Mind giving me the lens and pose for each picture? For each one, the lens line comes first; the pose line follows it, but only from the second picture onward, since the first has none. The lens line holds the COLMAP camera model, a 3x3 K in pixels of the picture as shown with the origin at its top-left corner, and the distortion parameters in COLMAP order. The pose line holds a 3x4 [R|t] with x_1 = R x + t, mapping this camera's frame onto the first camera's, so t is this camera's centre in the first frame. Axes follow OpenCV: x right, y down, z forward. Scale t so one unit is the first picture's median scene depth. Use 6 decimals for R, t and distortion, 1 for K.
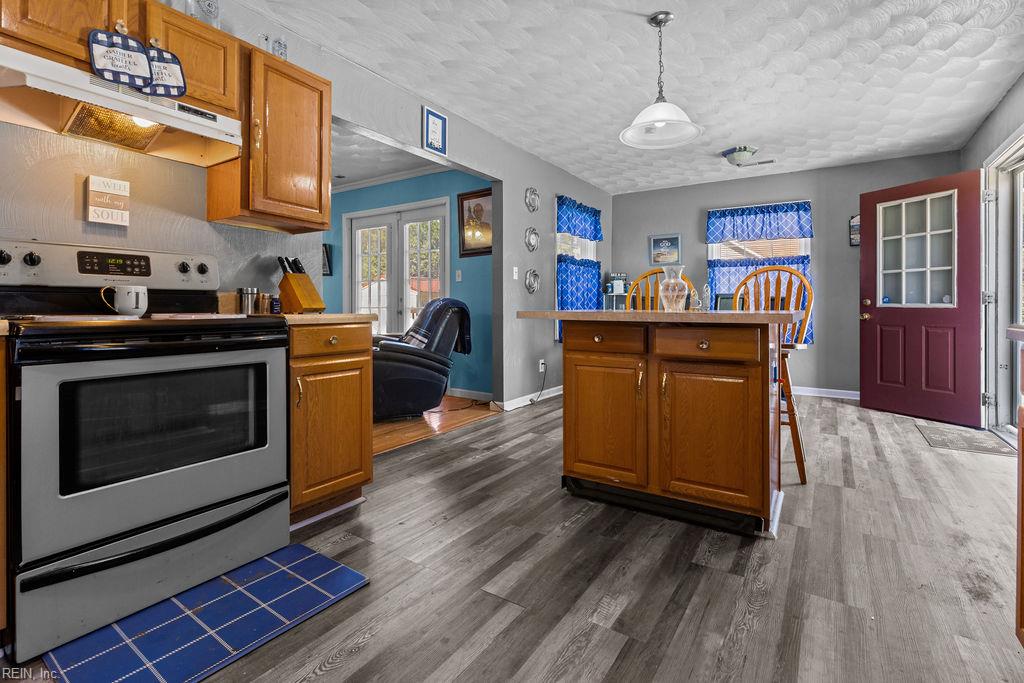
lens RADIAL K [[471.5, 0, 517.0], [0, 471.5, 306.6], [0, 0, 1]] dist [0.004781, -0.000251]
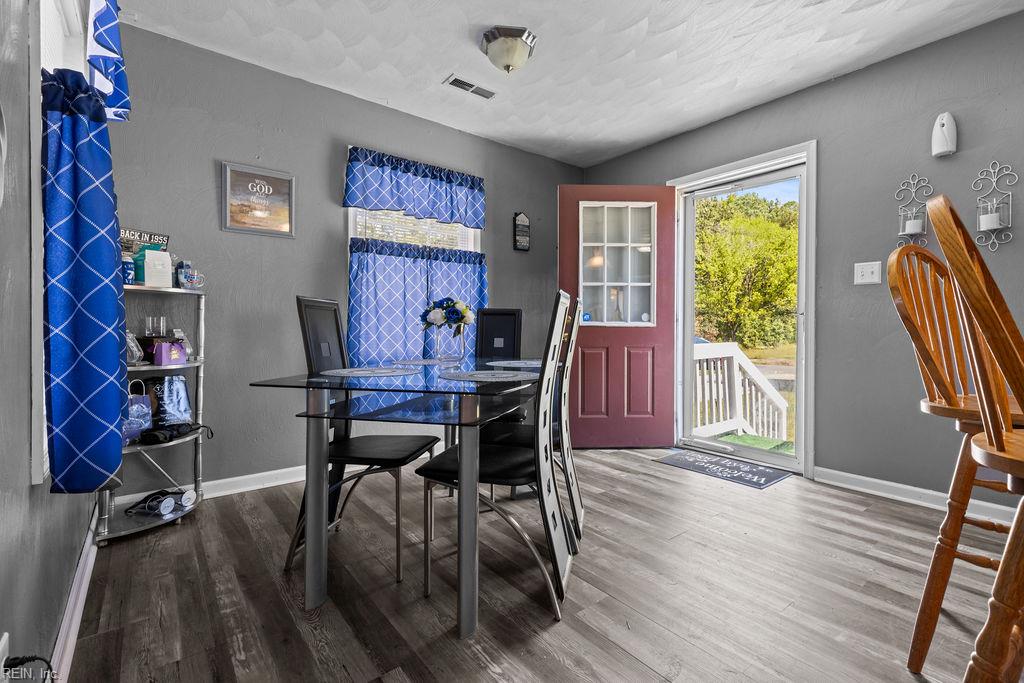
lens RADIAL K [[471.5, 0, 507.6], [0, 471.5, 330.9], [0, 0, 1]] dist [0.004781, -0.000251]
pose [[0.302300, -0.006701, 0.953189, -0.082113], [0.001120, 0.999977, 0.006675, 0.005313], [-0.953212, -0.000950, 0.302300, 1.084682]]
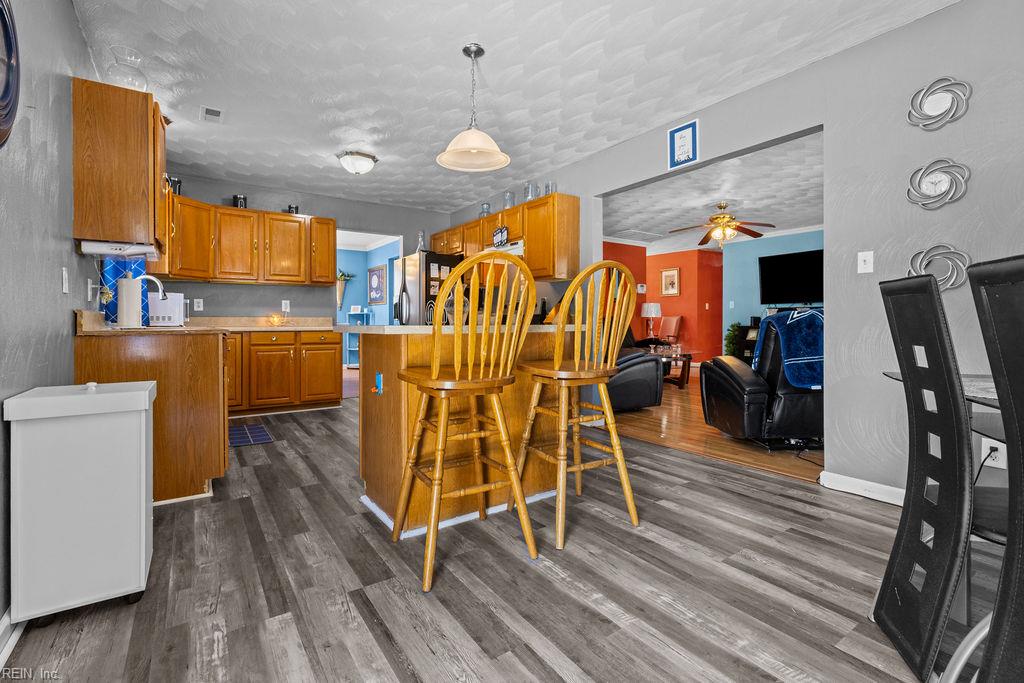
lens RADIAL K [[471.5, 0, 508.3], [0, 471.5, 322.8], [0, 0, 1]] dist [0.004781, -0.000251]
pose [[-0.380099, 0.000775, -0.924946, 0.876951], [0.000400, 1.000000, 0.000673, 0.001640], [0.924946, -0.000114, -0.380099, 1.030109]]
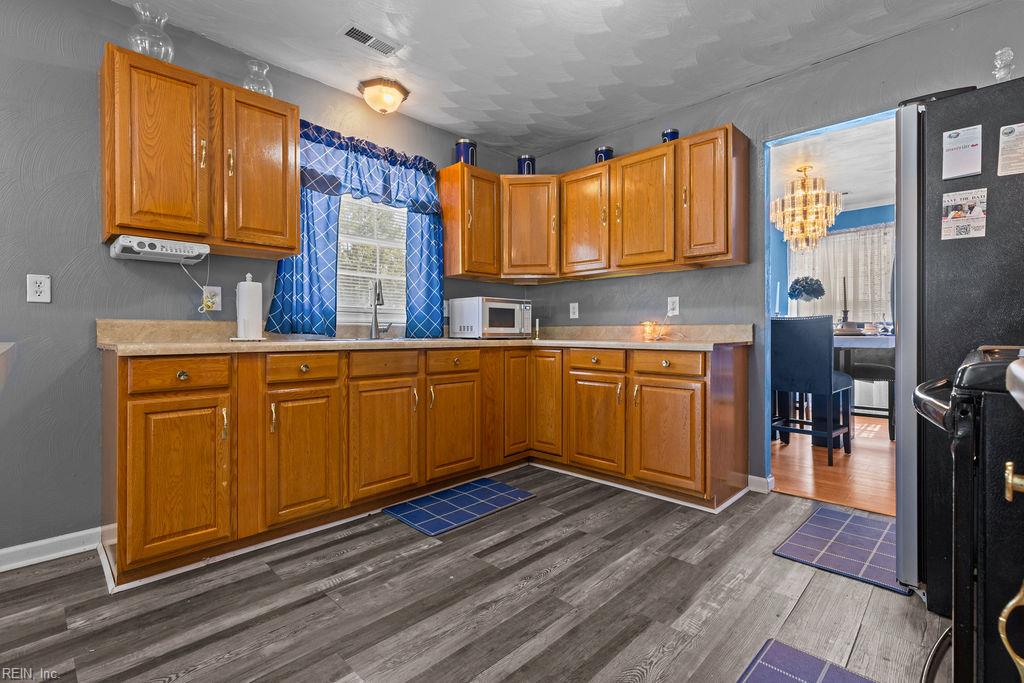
lens RADIAL K [[471.5, 0, 512.8], [0, 471.5, 333.5], [0, 0, 1]] dist [0.004781, -0.000251]
pose [[-0.983582, -0.003738, 0.180422, -0.118062], [-0.003566, 0.999993, 0.001278, 0.000367], [-0.180426, 0.000614, -0.983588, 0.731401]]
